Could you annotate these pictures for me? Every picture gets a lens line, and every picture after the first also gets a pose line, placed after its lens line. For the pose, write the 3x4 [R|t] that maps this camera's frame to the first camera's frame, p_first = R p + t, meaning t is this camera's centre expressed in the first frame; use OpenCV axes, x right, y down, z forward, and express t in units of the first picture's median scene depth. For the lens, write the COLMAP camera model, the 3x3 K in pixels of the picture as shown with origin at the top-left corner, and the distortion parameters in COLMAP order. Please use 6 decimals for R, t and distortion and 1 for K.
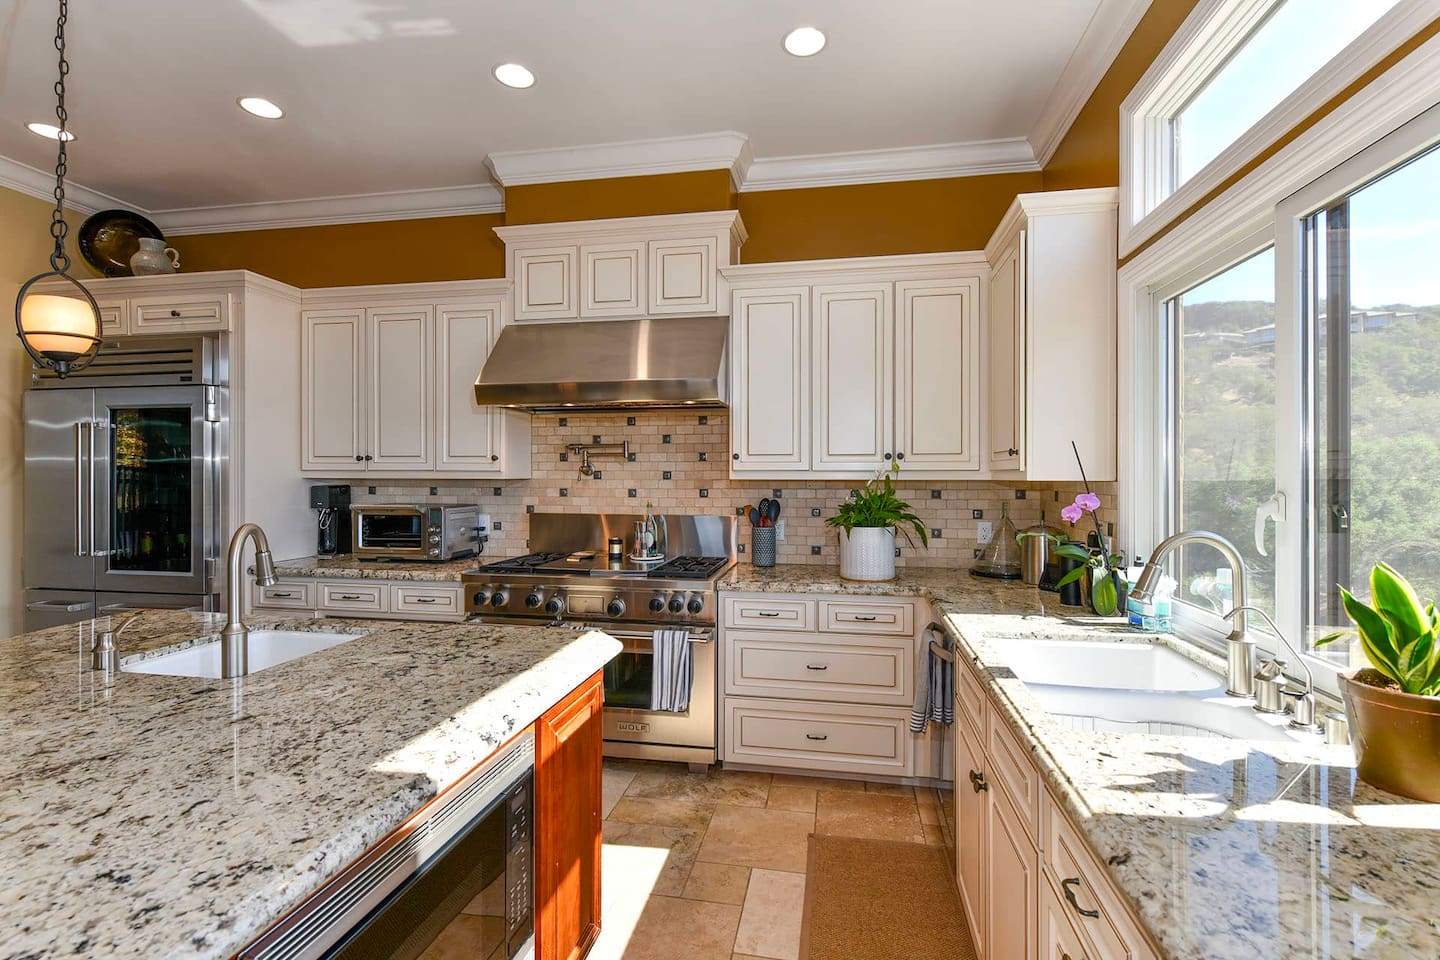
lens RADIAL K [[627.7, 0, 735.7], [0, 627.7, 479.4], [0, 0, 1]] dist [-0.000169, -0.000250]
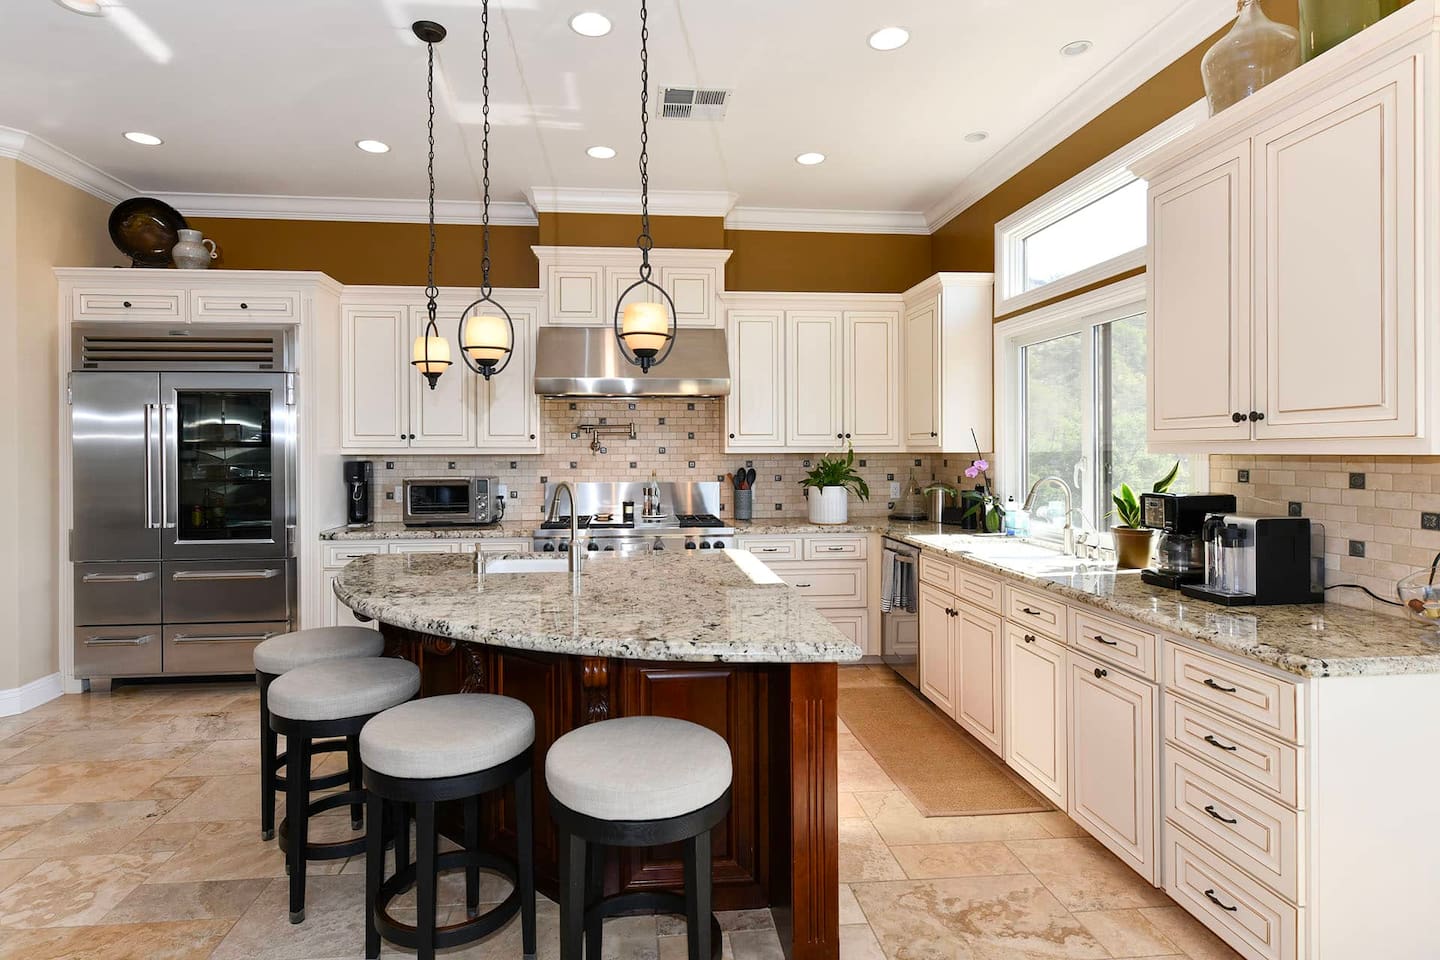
lens RADIAL K [[709.7, 0, 713.5], [0, 709.7, 458.5], [0, 0, 1]] dist [0.002919, 0.000042]
pose [[0.961943, -0.008018, 0.273132, -0.440258], [0.006442, 0.999957, 0.006665, 0.000928], [-0.273173, -0.004652, 0.961954, -0.426212]]
